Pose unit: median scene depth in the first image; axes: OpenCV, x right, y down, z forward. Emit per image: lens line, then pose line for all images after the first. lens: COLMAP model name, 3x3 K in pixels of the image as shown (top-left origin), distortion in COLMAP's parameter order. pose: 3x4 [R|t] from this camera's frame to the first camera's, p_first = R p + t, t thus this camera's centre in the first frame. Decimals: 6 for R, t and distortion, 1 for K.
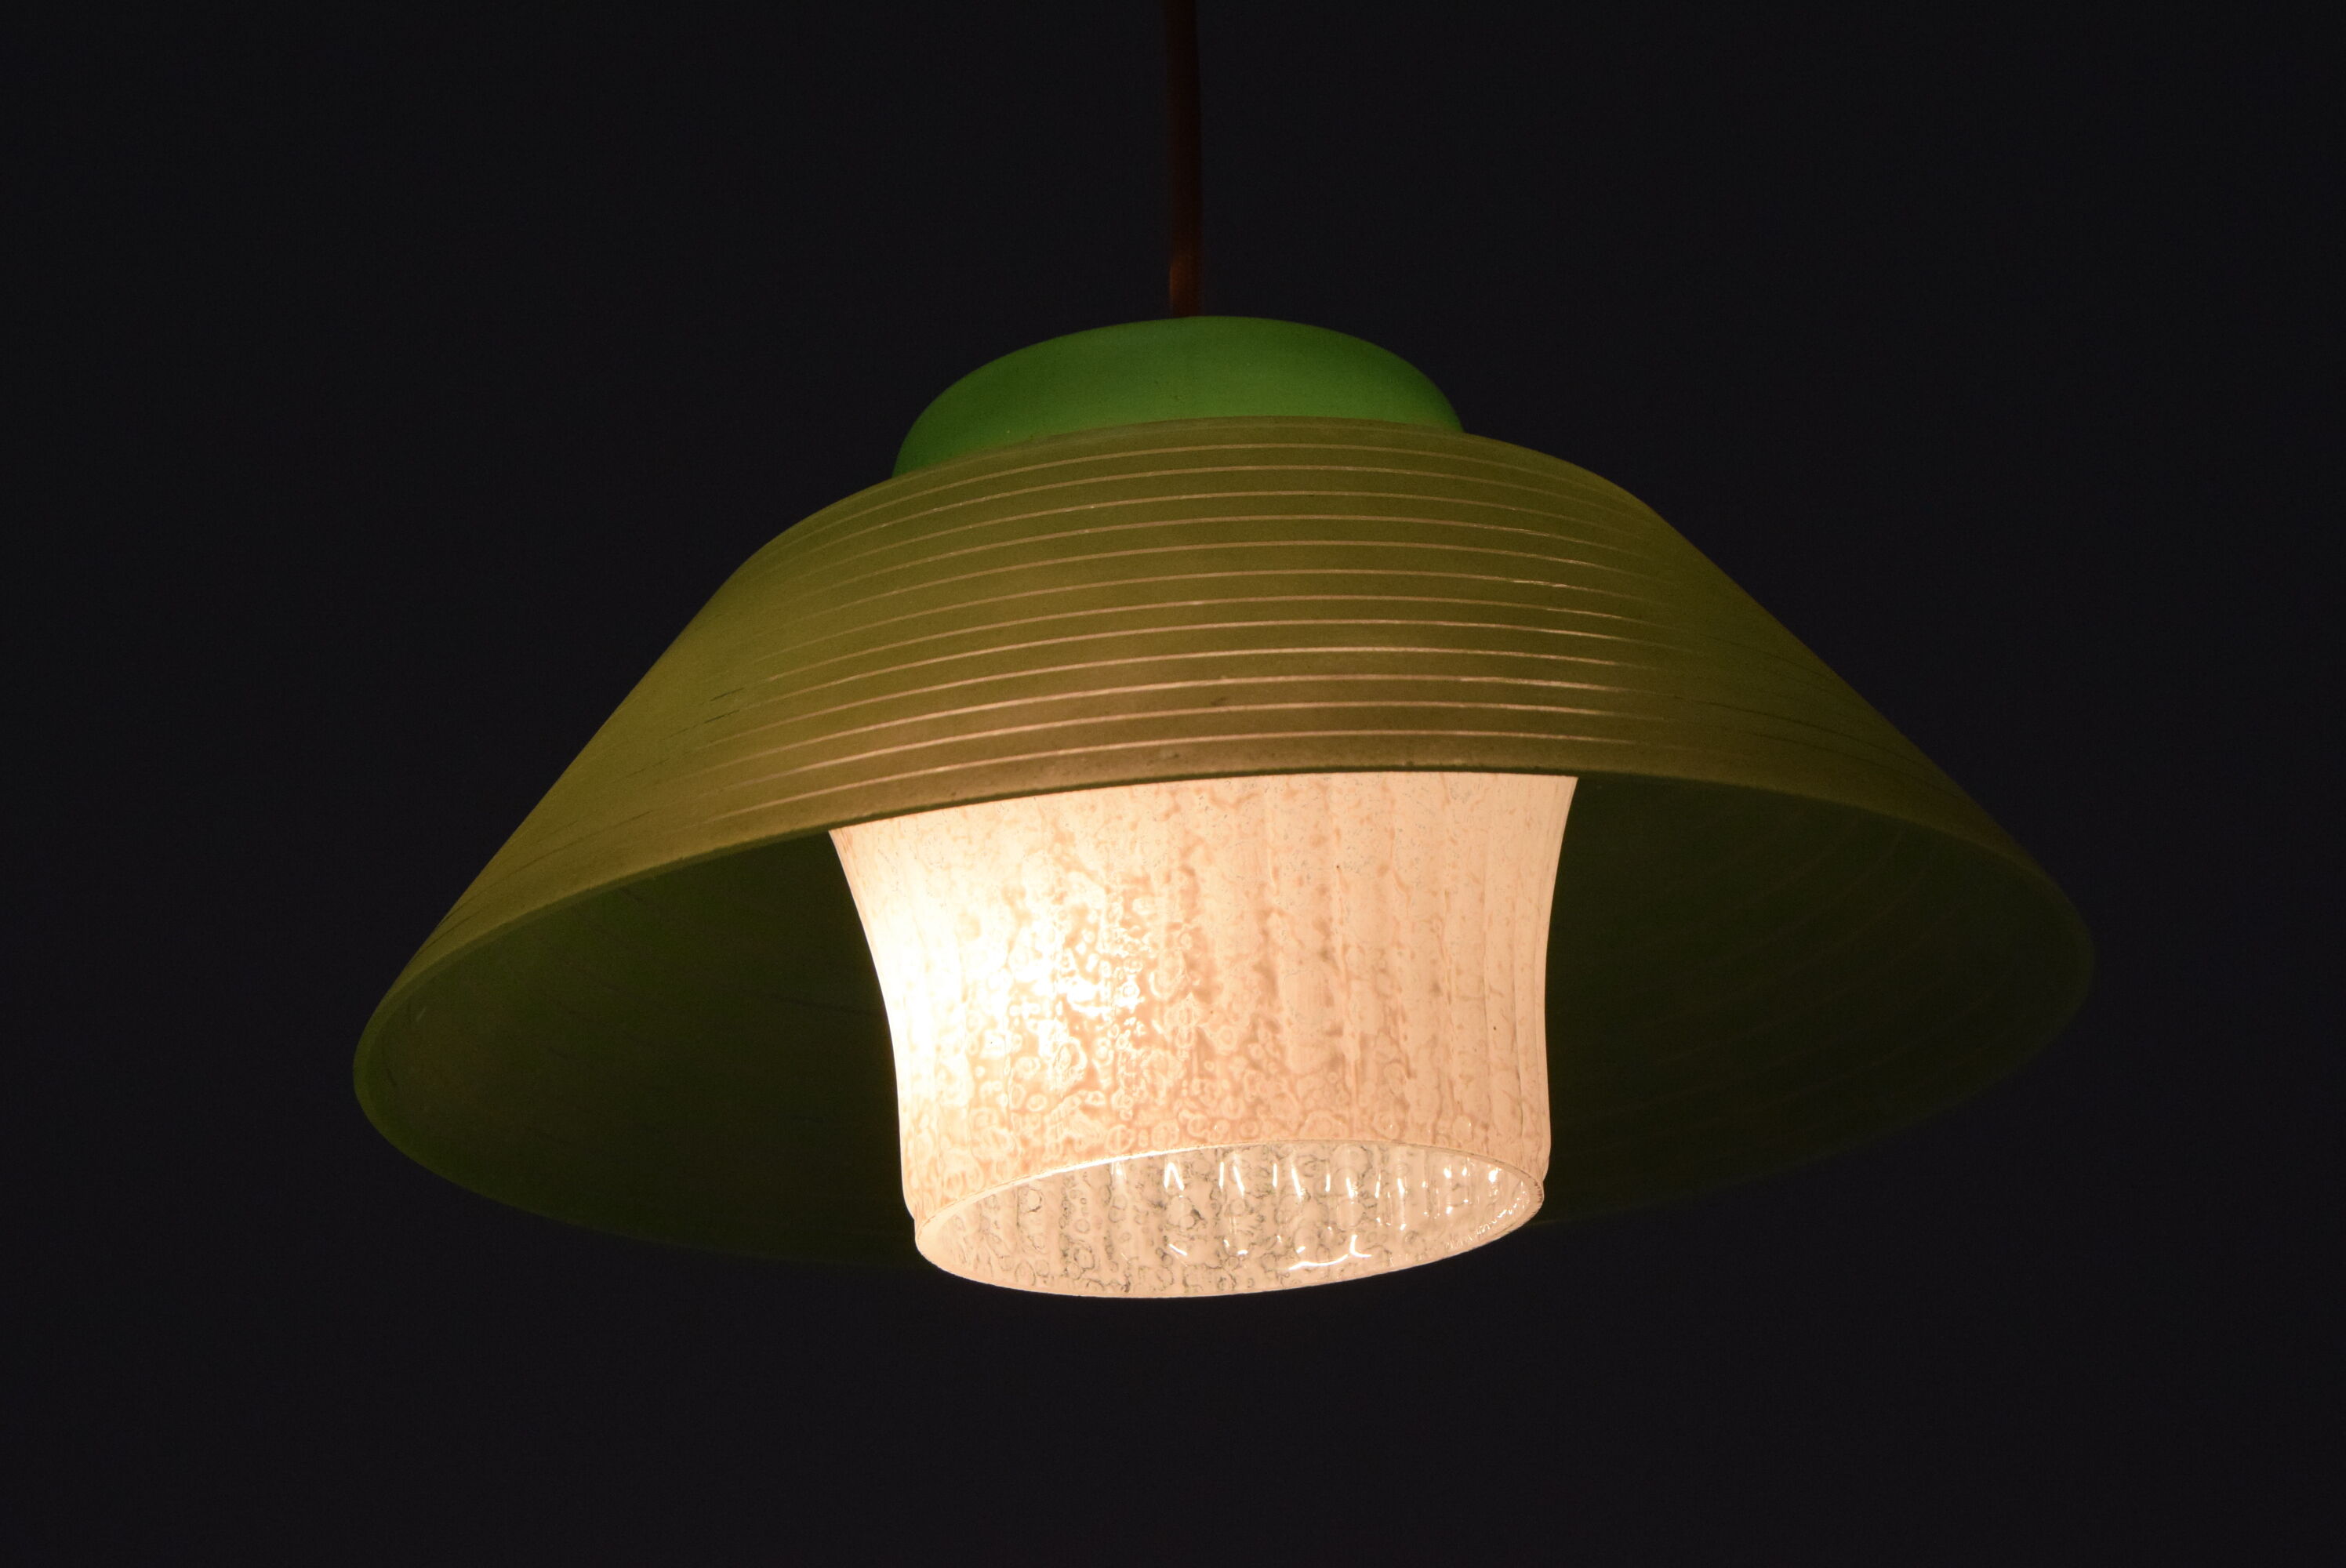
lens RADIAL K [[4610.5, 0, 1173.0], [0, 4610.5, 784.0], [0, 0, 1]] dist [-0.008989, 0.037569]
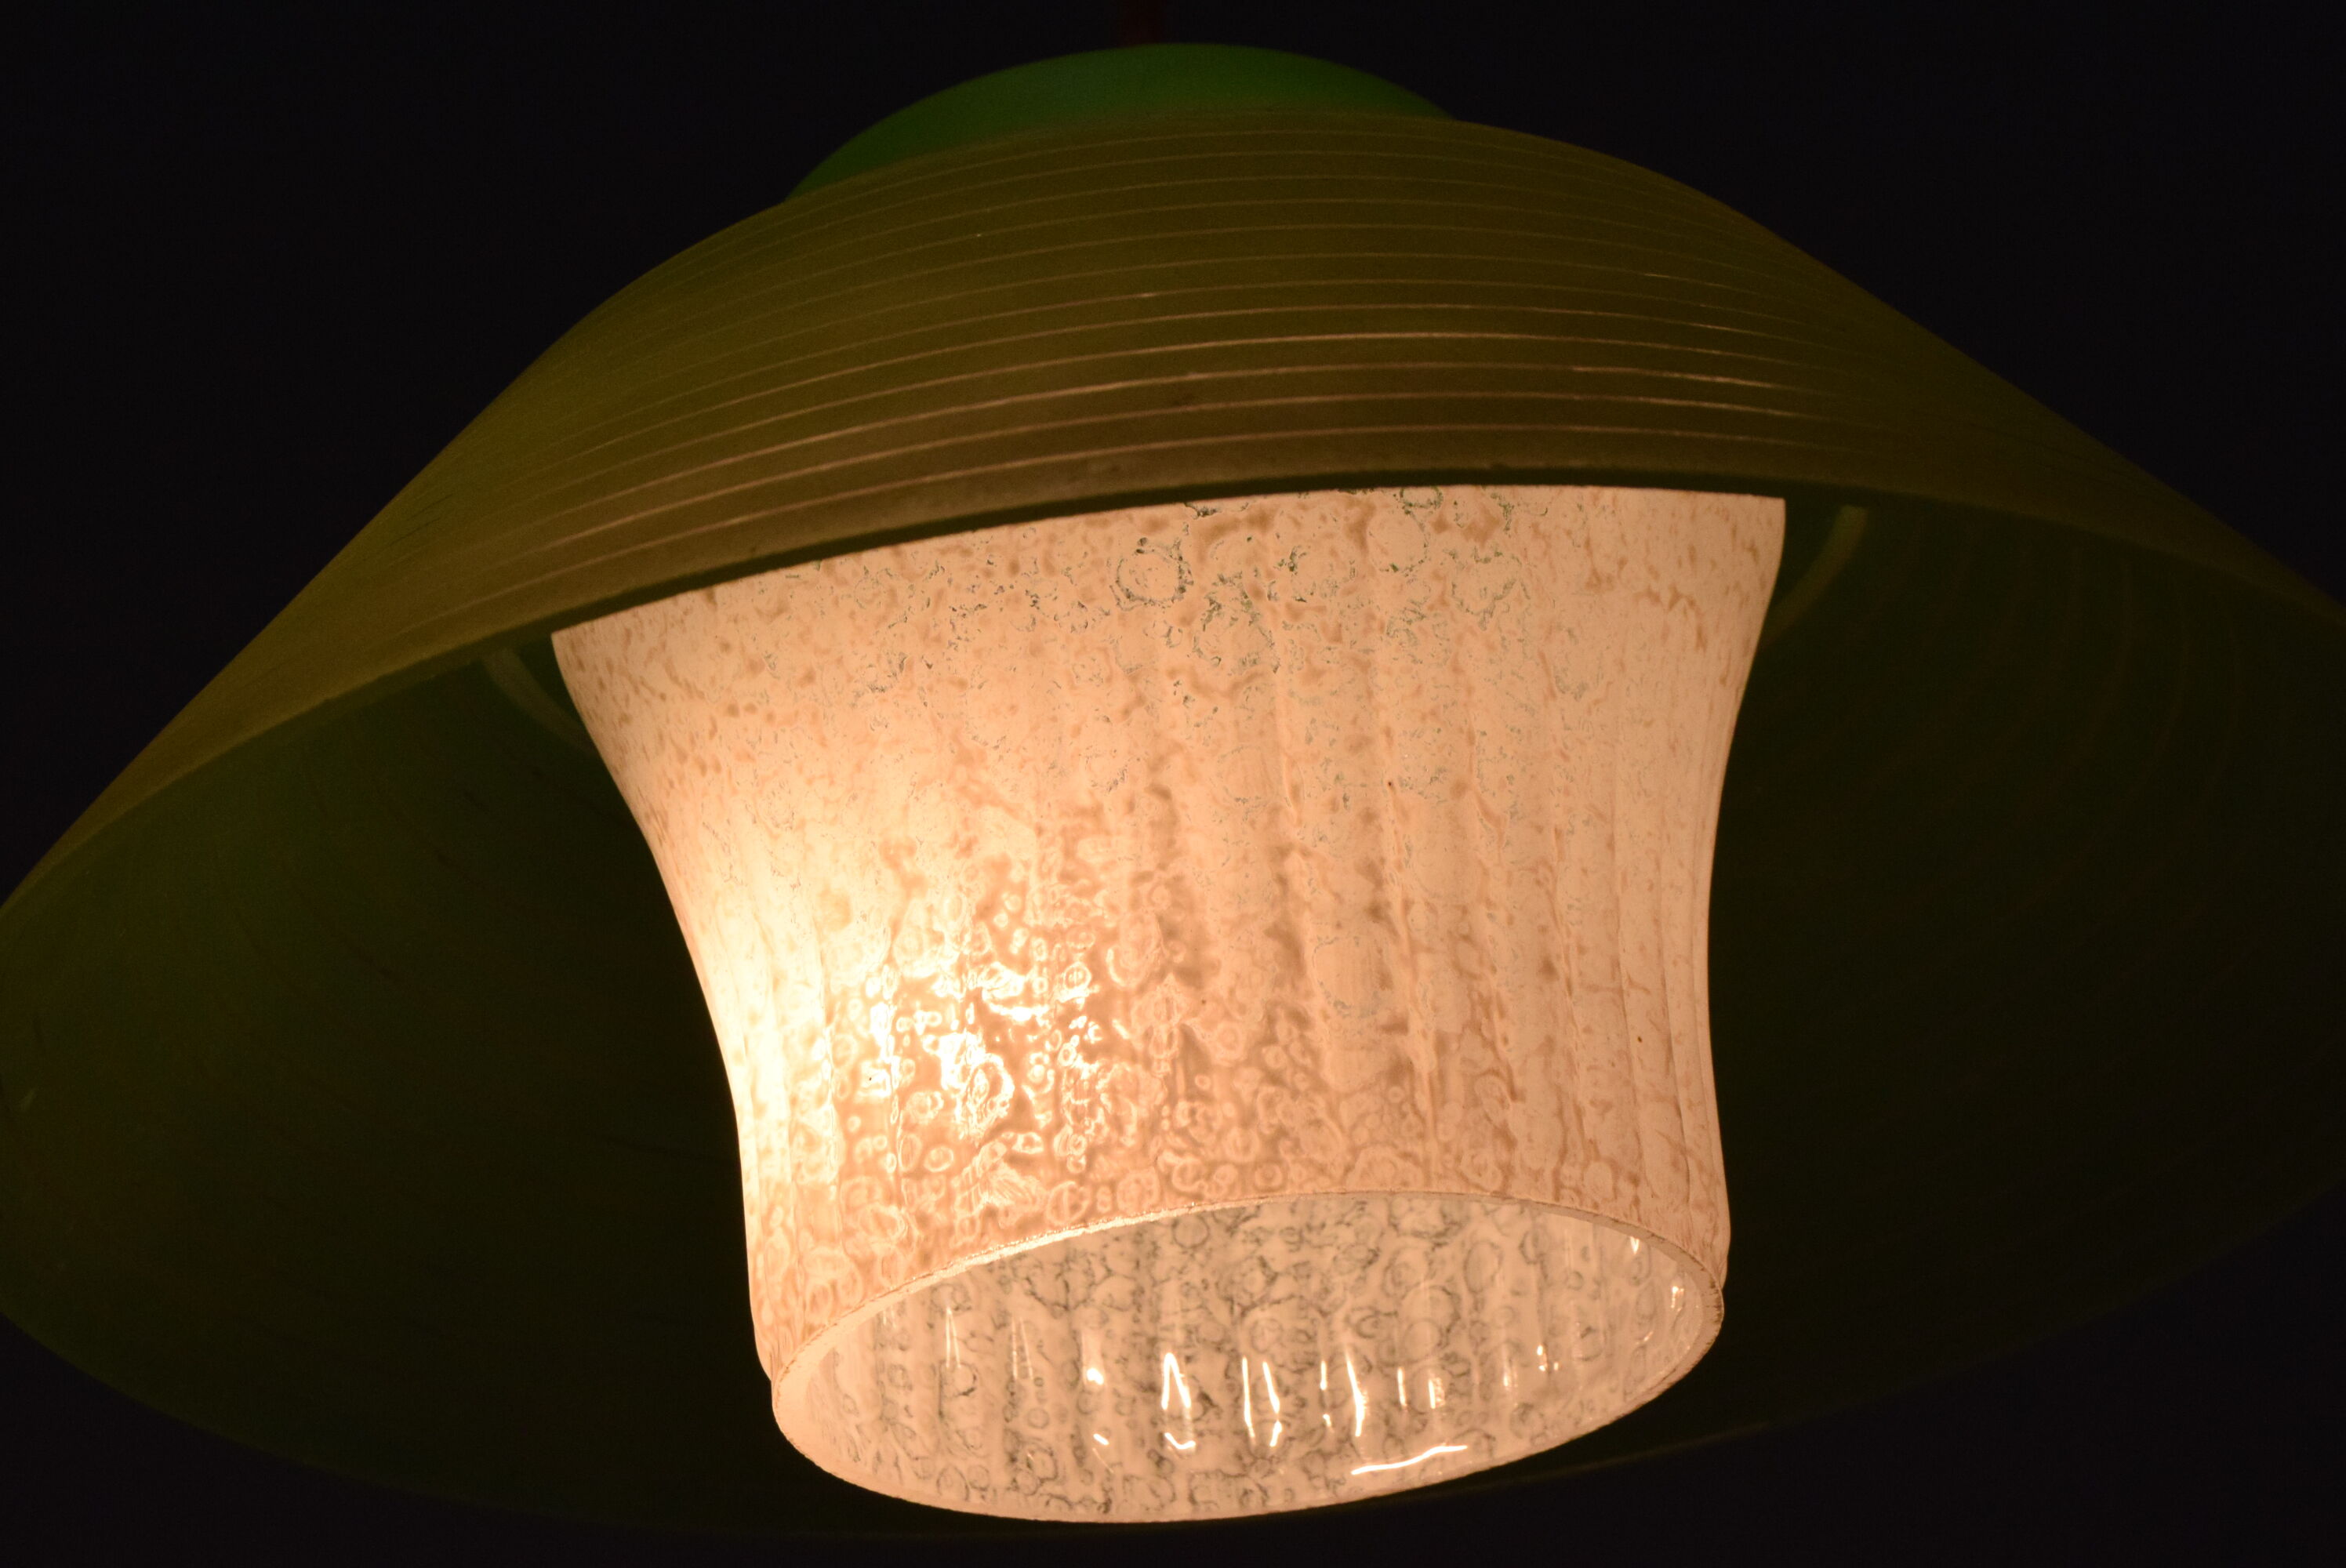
lens RADIAL K [[4610.5, 0, 1173.0], [0, 4610.5, 784.0], [0, 0, 1]] dist [-0.008989, 0.037569]
pose [[0.999278, -0.037005, -0.008665, 0.010663], [0.035691, 0.992055, -0.120633, 0.095619], [0.013061, 0.120237, 0.992659, 0.350574]]
